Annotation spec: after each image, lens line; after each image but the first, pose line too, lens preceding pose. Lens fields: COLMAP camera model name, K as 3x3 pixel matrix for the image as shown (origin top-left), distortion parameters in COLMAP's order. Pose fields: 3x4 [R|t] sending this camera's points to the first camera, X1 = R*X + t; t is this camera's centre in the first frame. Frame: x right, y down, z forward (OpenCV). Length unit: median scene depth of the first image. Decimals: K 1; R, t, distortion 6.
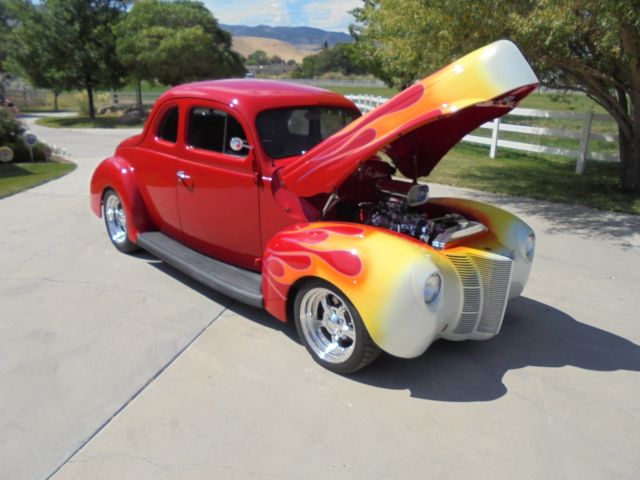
lens RADIAL K [[486.9, 0, 286.7], [0, 486.9, 229.0], [0, 0, 1]] dist [-0.125431, 0.173910]
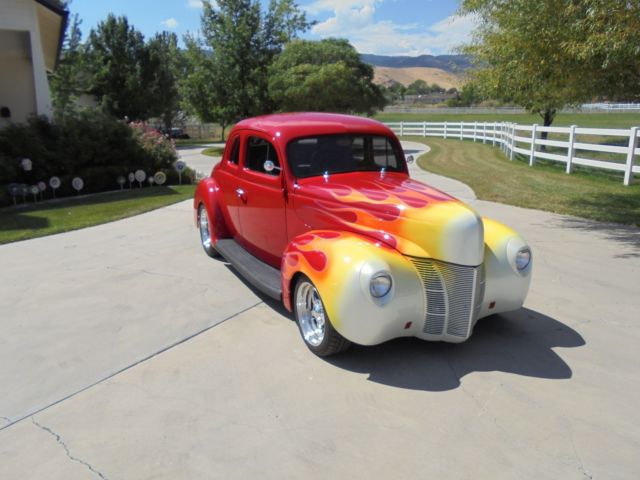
lens RADIAL K [[490.2, 0, 322.4], [0, 490.2, 242.9], [0, 0, 1]] dist [-0.112709, 0.086863]
pose [[0.956861, 0.039662, -0.287826, 0.128507], [-0.048882, 0.998494, -0.024914, 0.014498], [0.286405, 0.037909, 0.957358, -0.045674]]
